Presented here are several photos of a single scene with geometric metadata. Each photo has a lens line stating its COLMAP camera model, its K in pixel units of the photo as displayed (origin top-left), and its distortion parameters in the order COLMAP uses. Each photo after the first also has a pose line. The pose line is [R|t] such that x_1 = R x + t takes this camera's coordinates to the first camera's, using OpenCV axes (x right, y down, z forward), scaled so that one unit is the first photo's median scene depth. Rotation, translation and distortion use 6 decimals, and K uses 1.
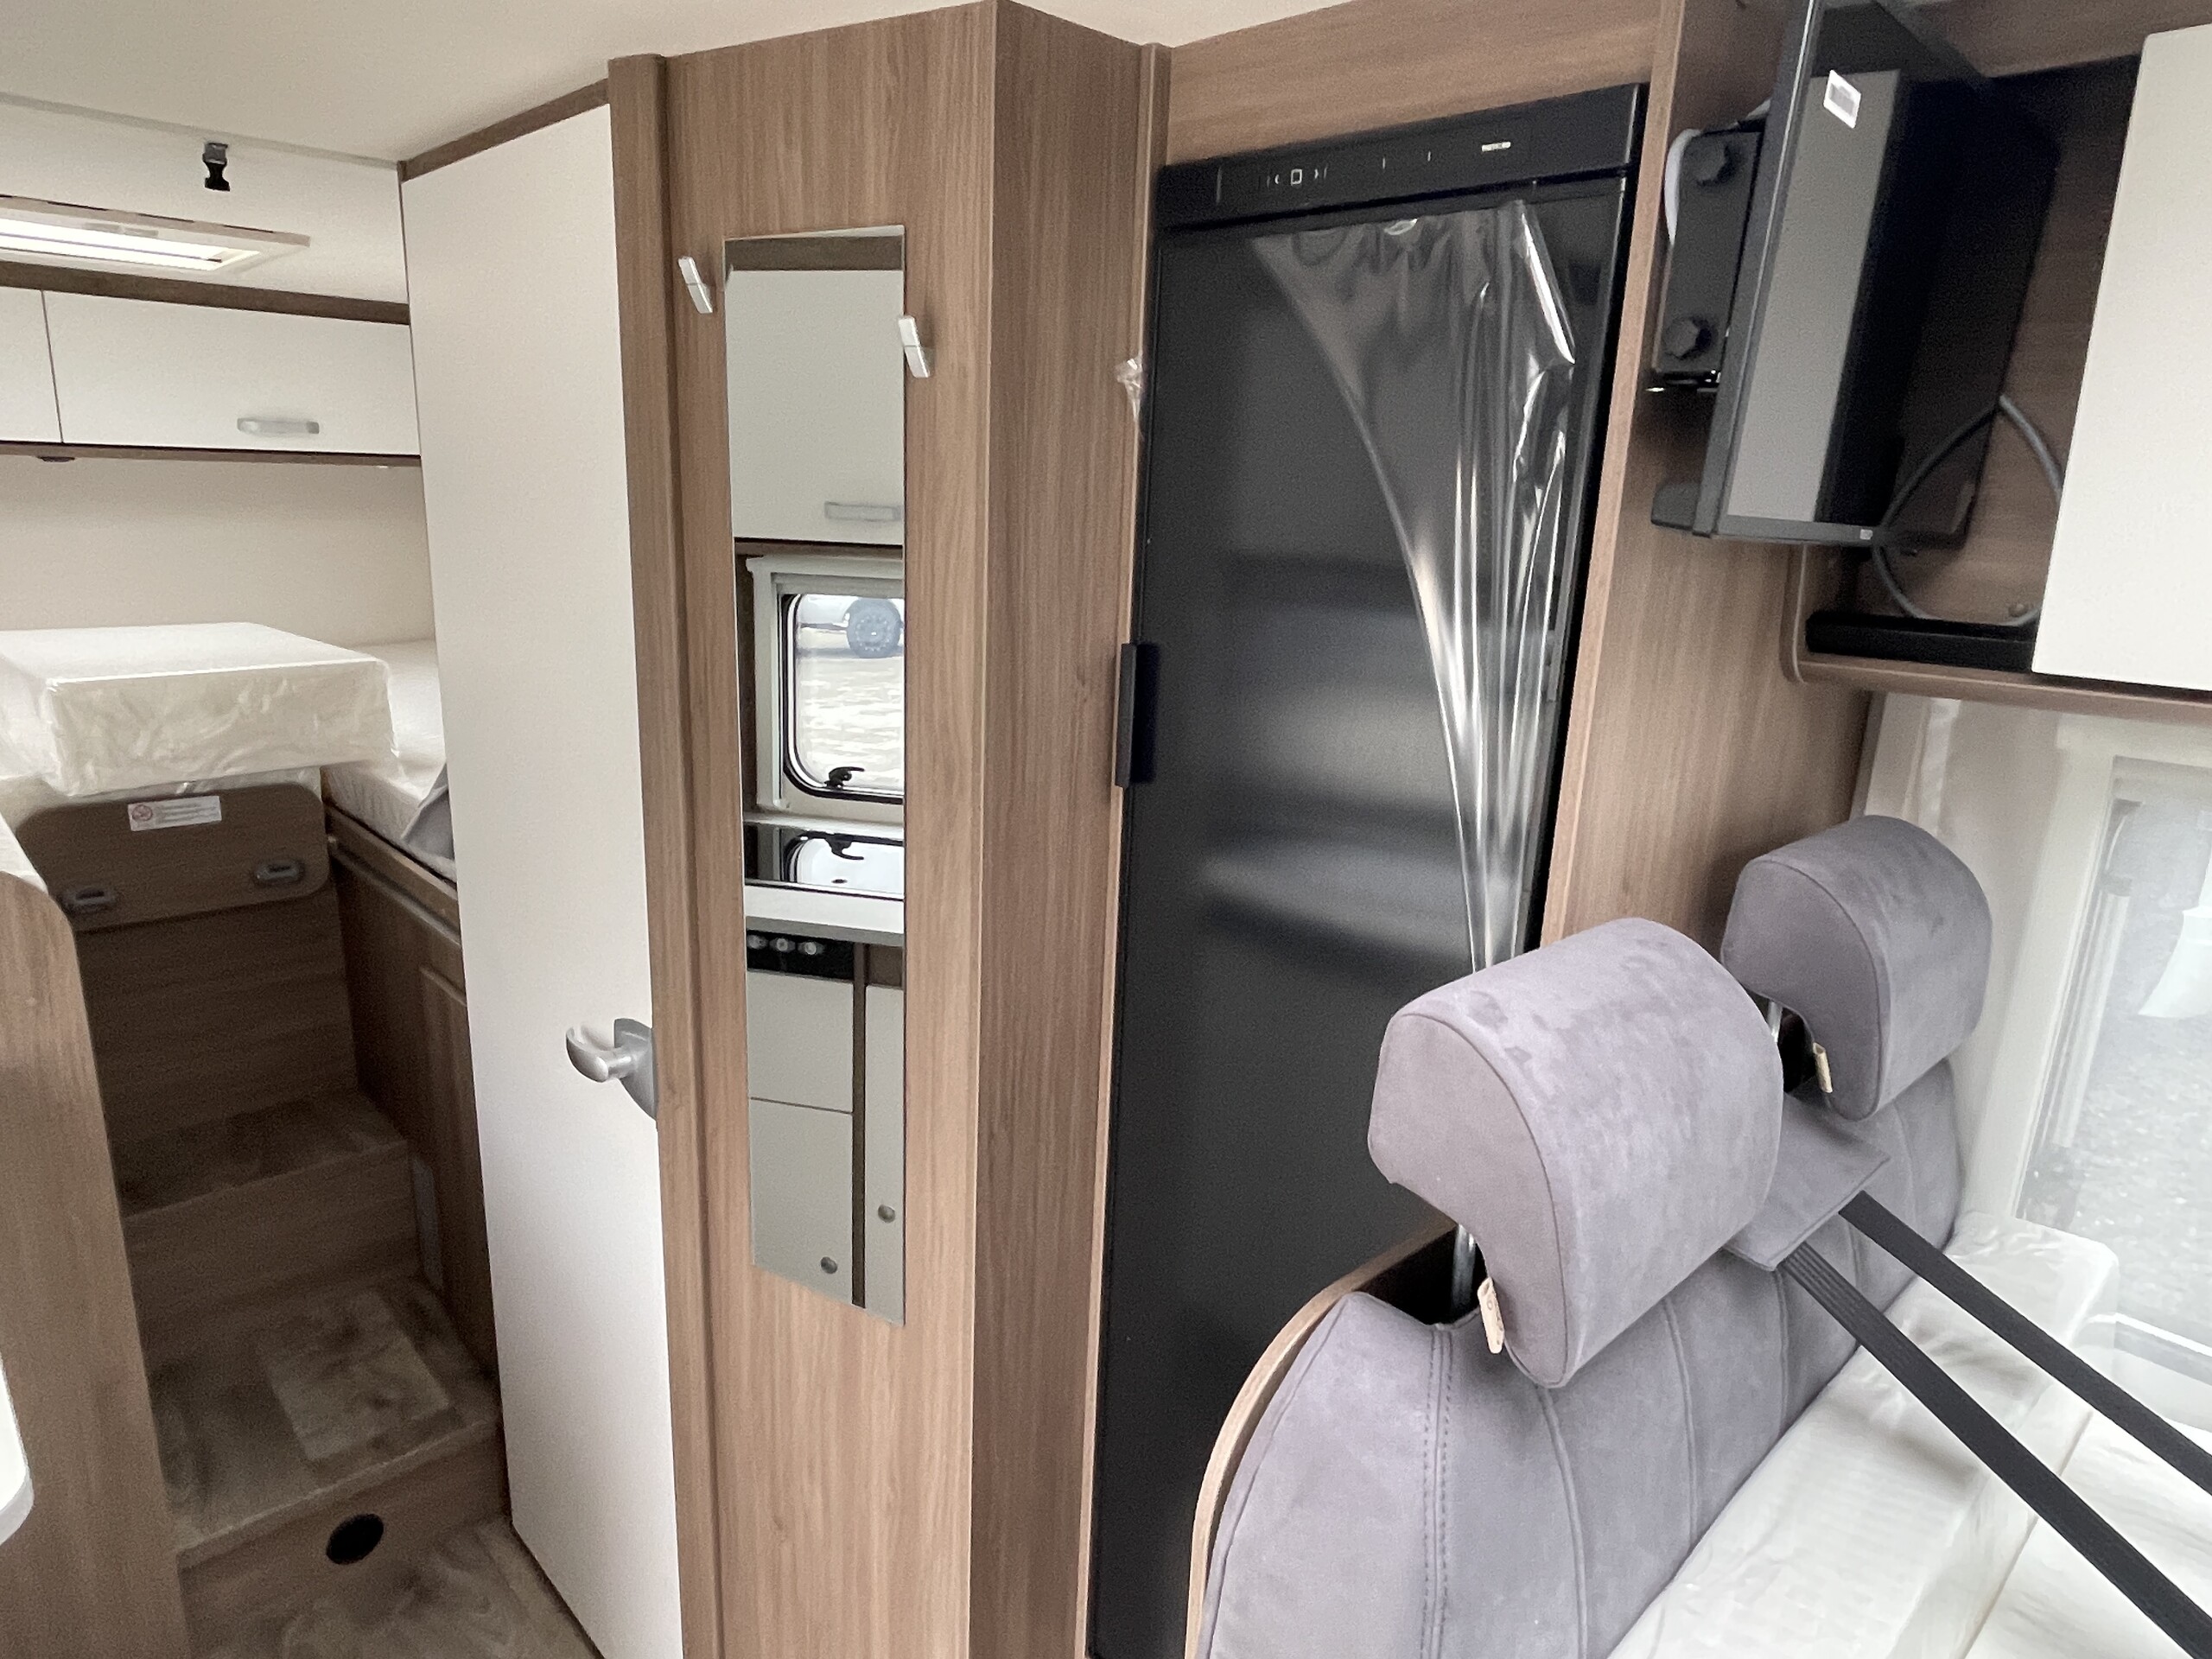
lens RADIAL K [[1359.1, 0, 1082.9], [0, 1359.1, 842.4], [0, 0, 1]] dist [-0.012060, 0.002776]
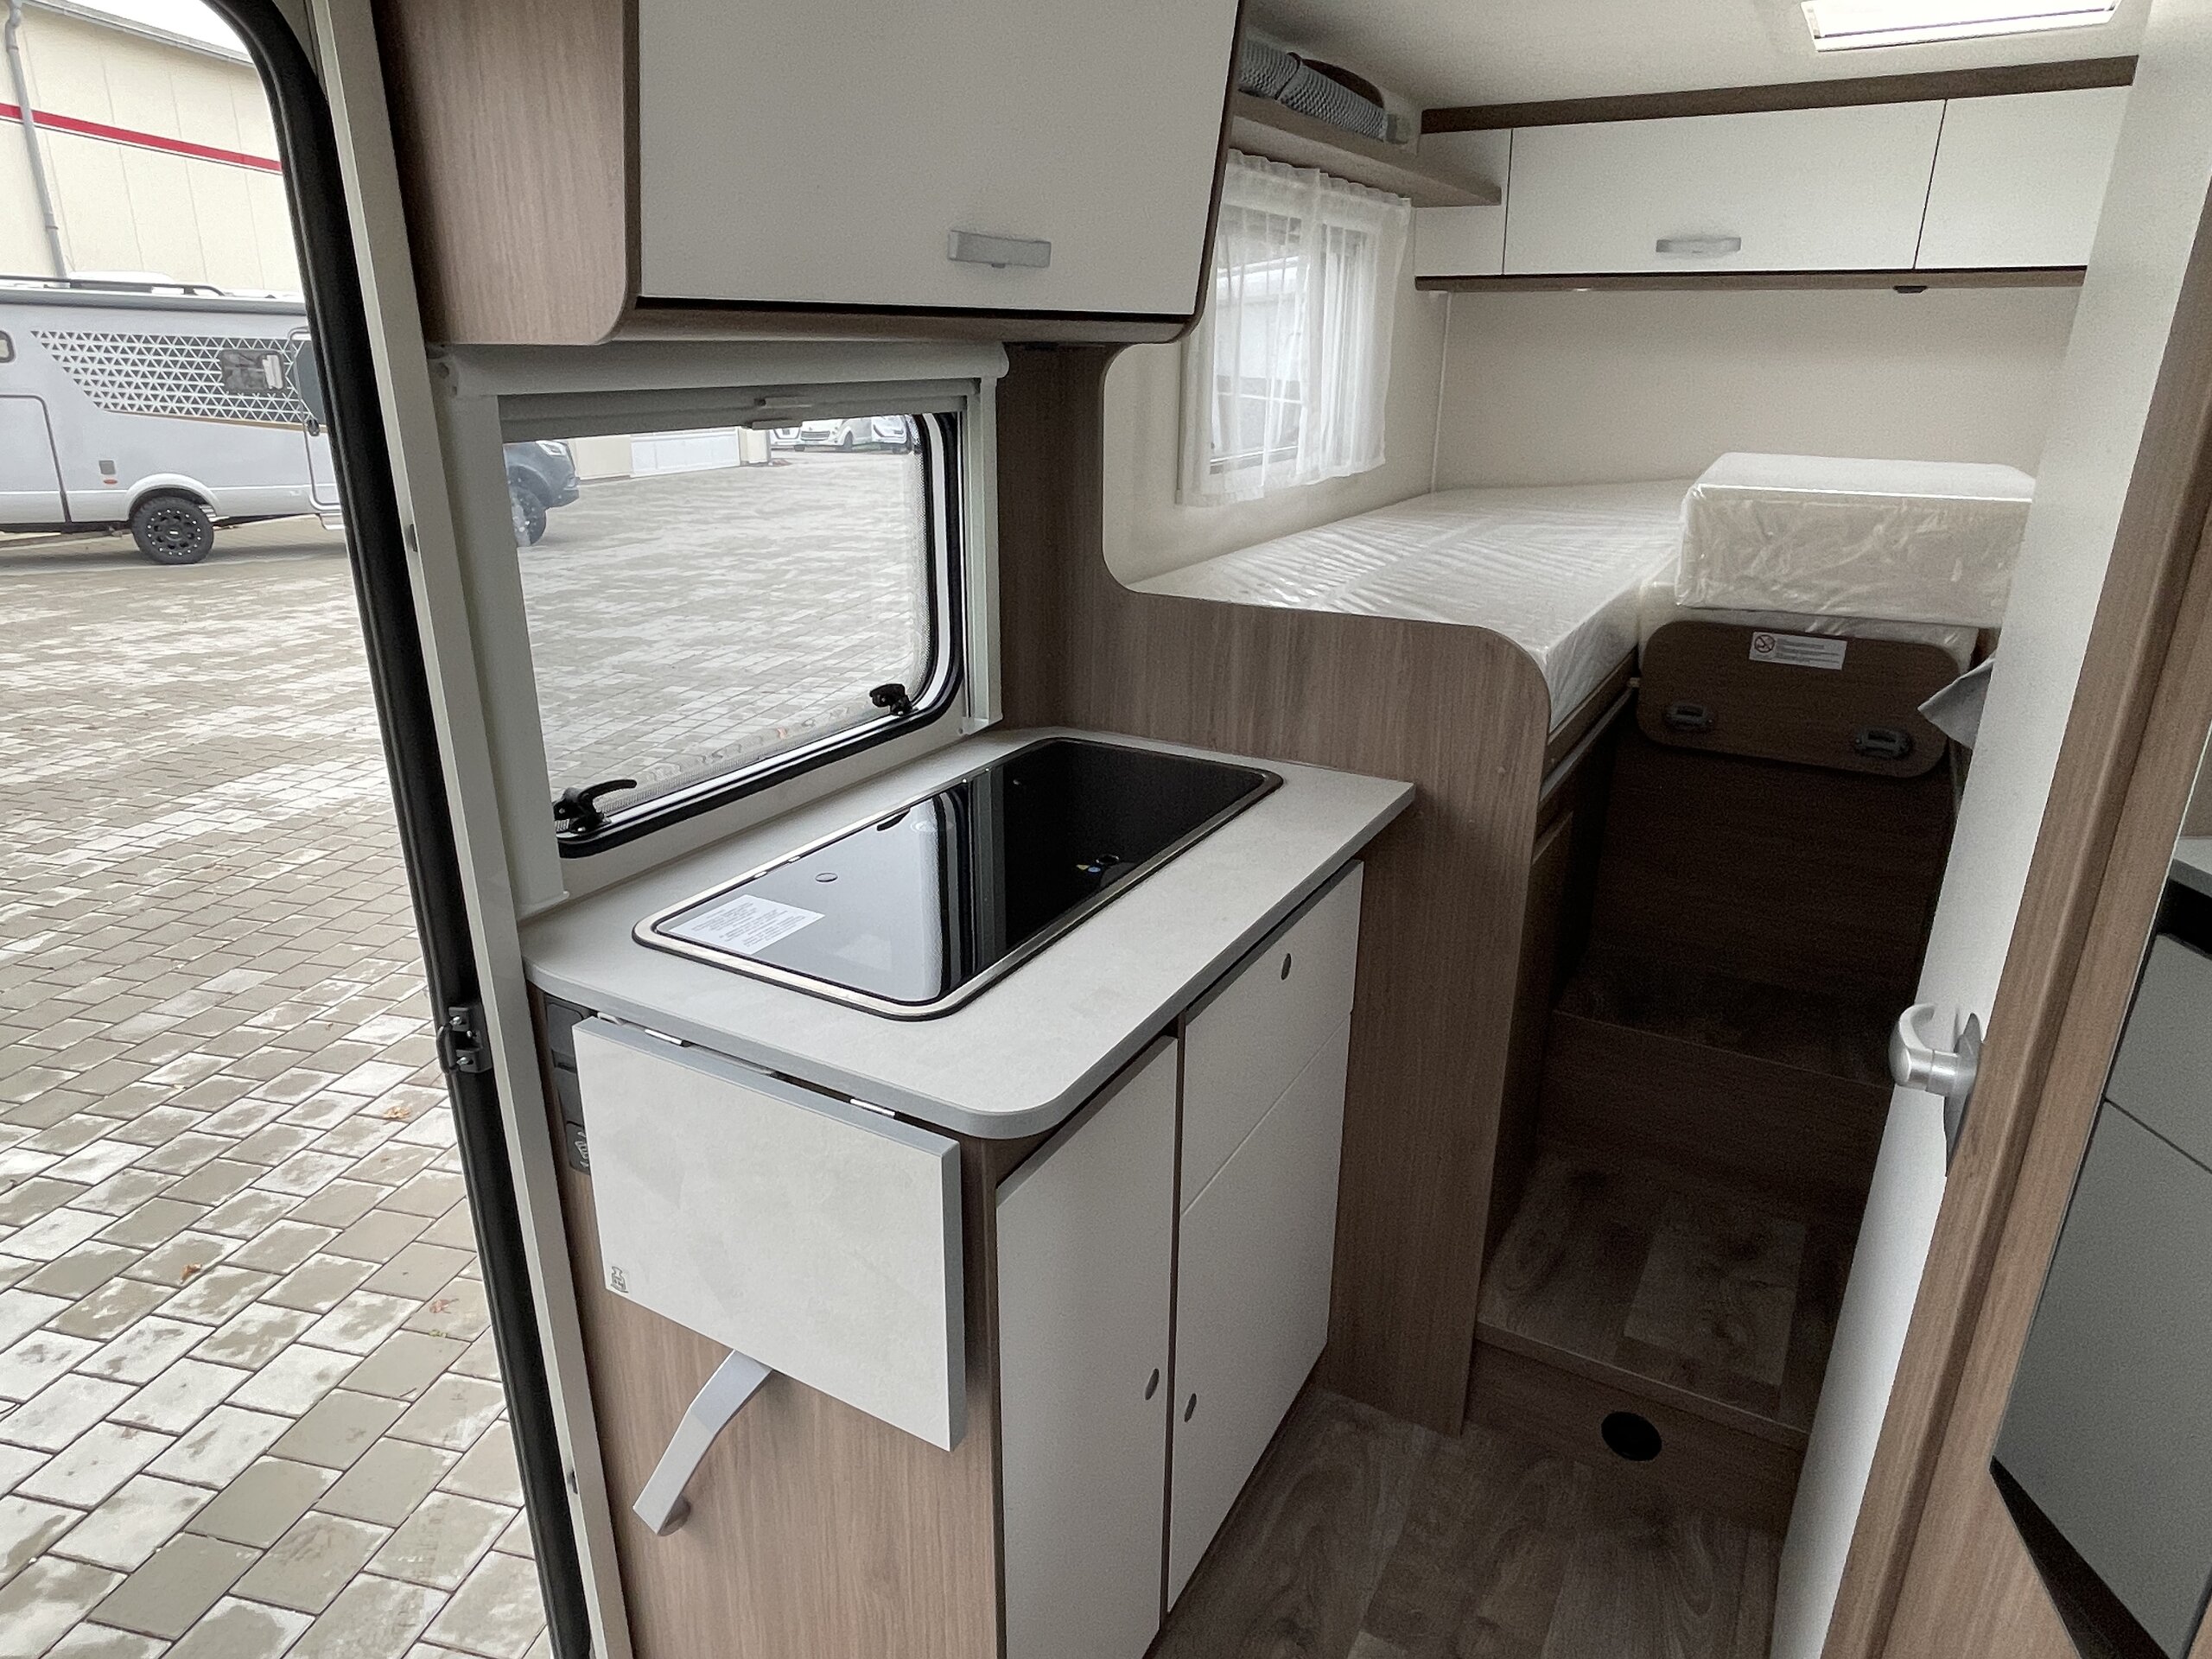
lens RADIAL K [[1359.1, 0, 1081.9], [0, 1359.1, 835.9], [0, 0, 1]] dist [-0.012060, 0.002776]
pose [[0.289515, 0.294041, -0.910890, 0.079478], [-0.238226, 0.943836, 0.228959, 0.002379], [0.927054, 0.150711, 0.343303, 0.269456]]
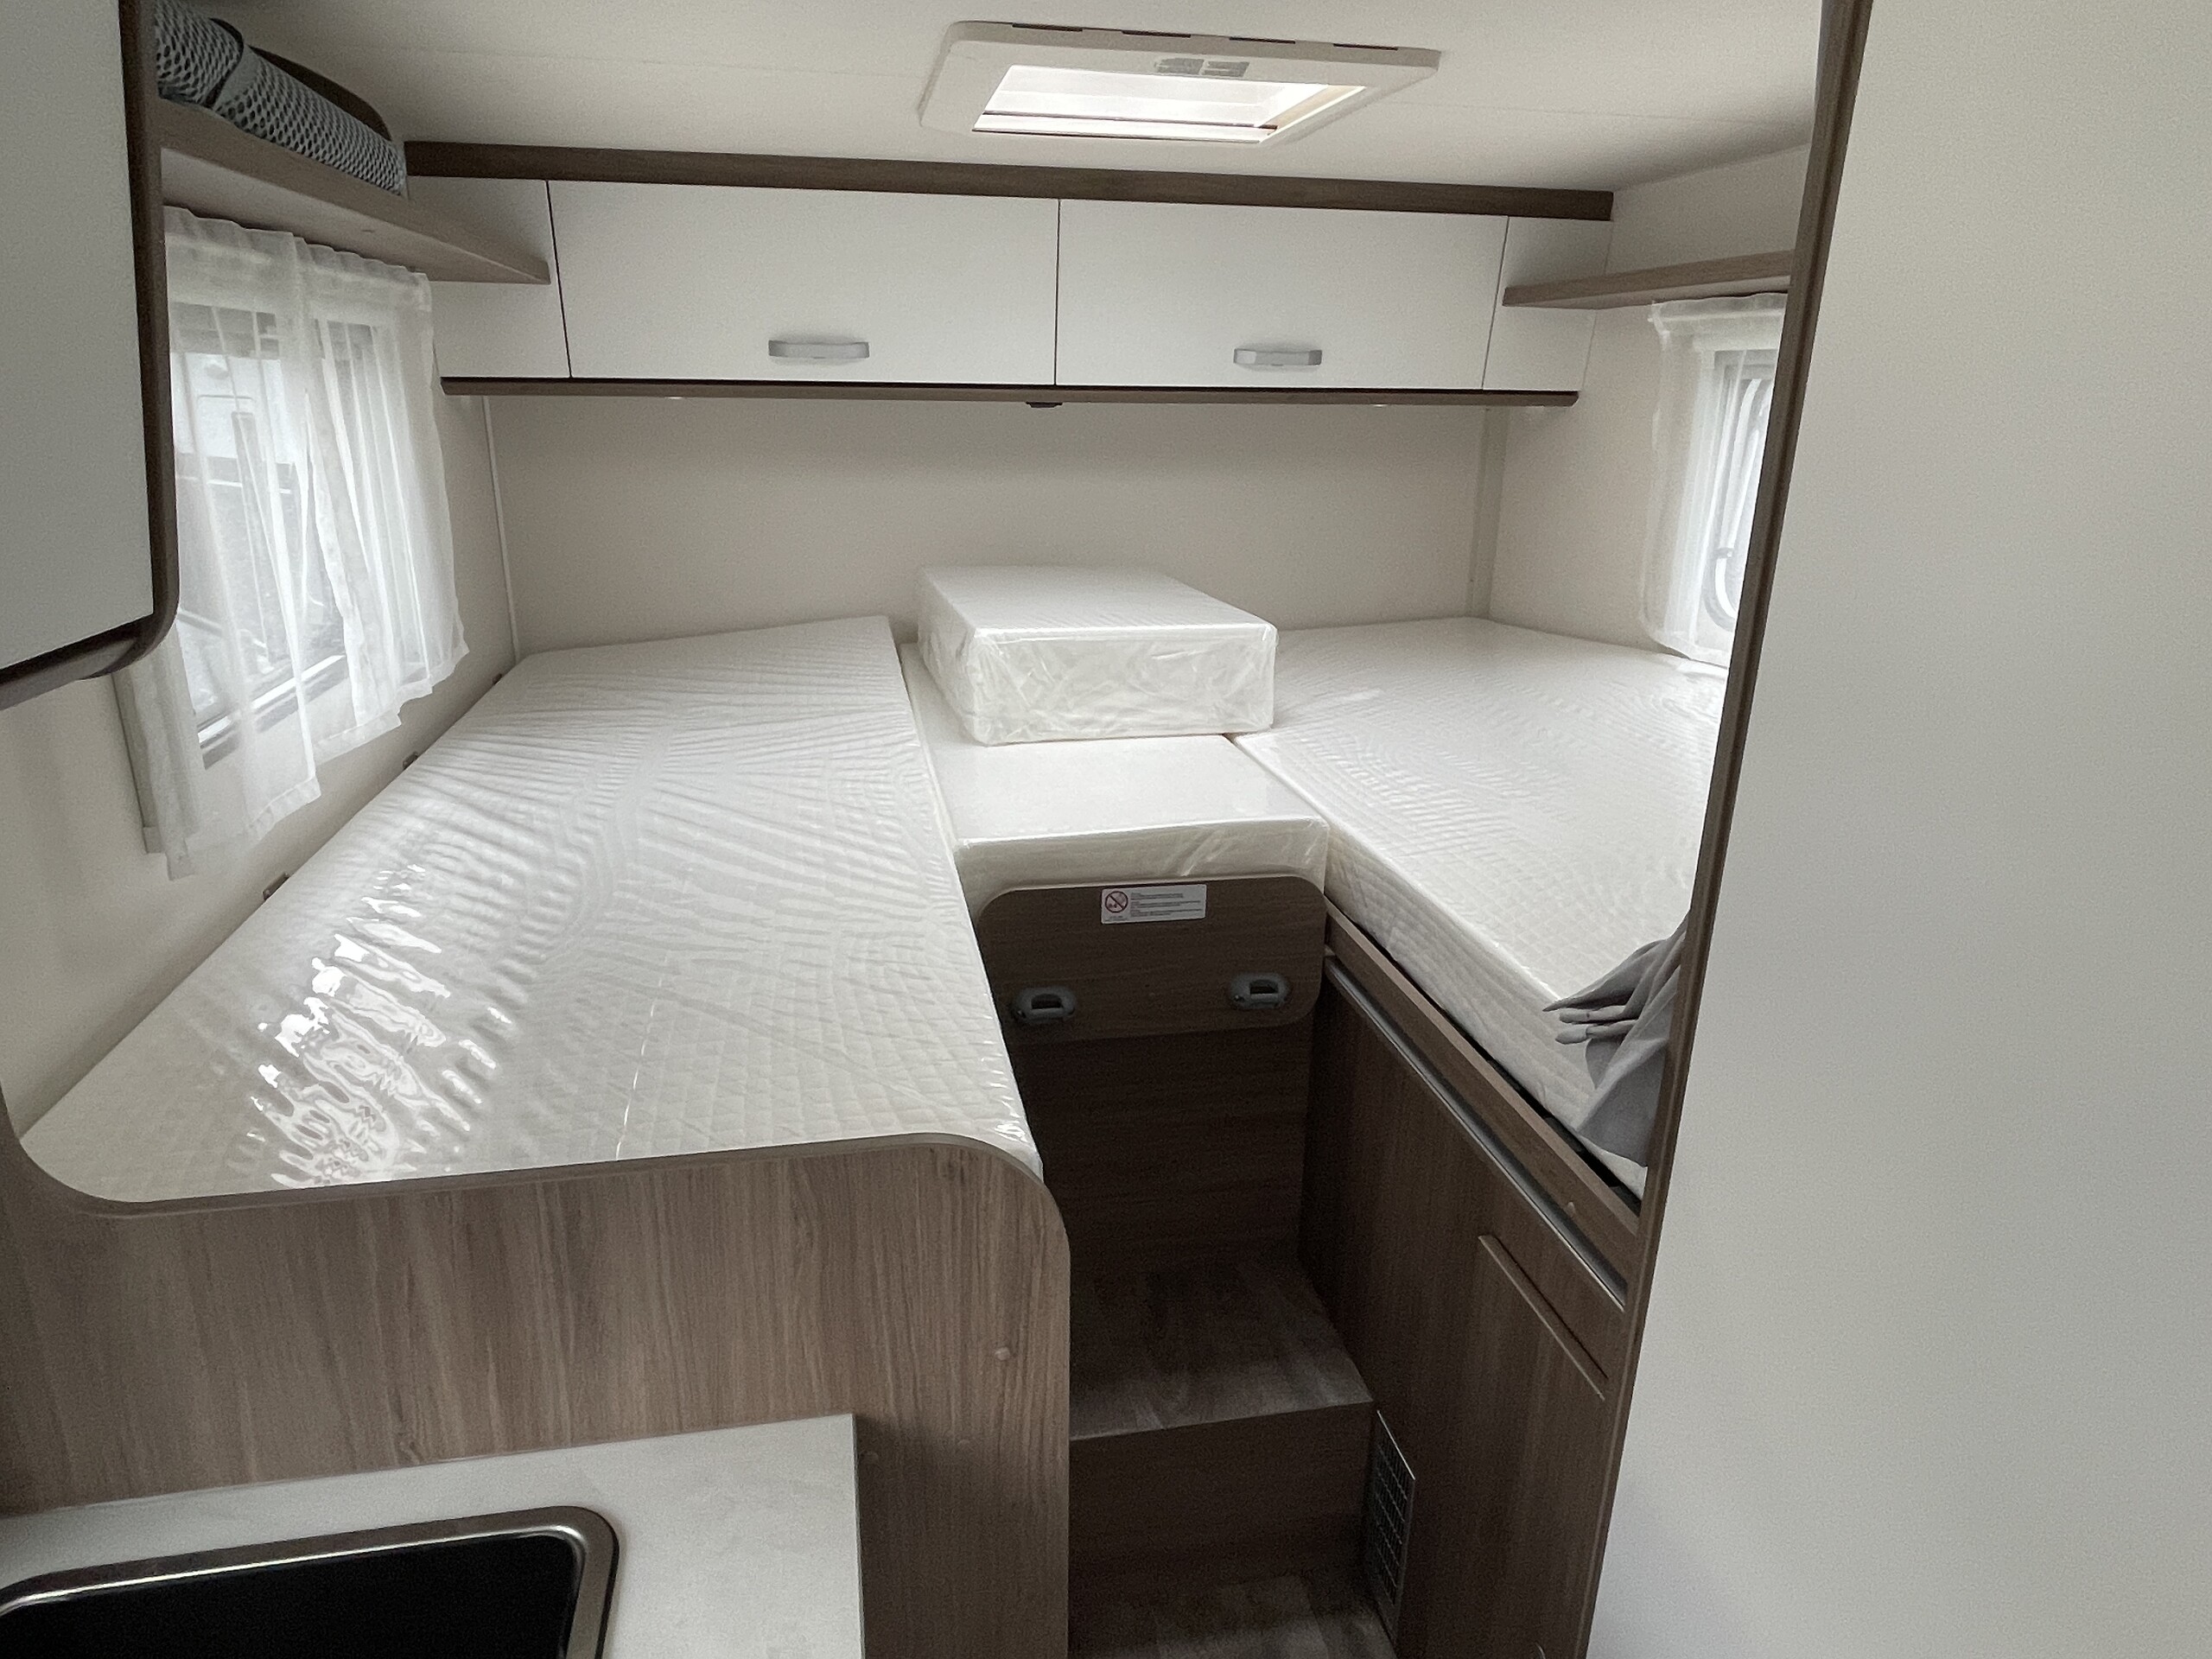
lens RADIAL K [[1359.1, 0, 1091.5], [0, 1359.1, 835.4], [0, 0, 1]] dist [-0.012060, 0.002776]
pose [[0.847069, 0.143197, -0.511829, -0.367773], [-0.117941, 0.989655, 0.081691, -0.125661], [0.518232, -0.008832, 0.855194, 0.399059]]
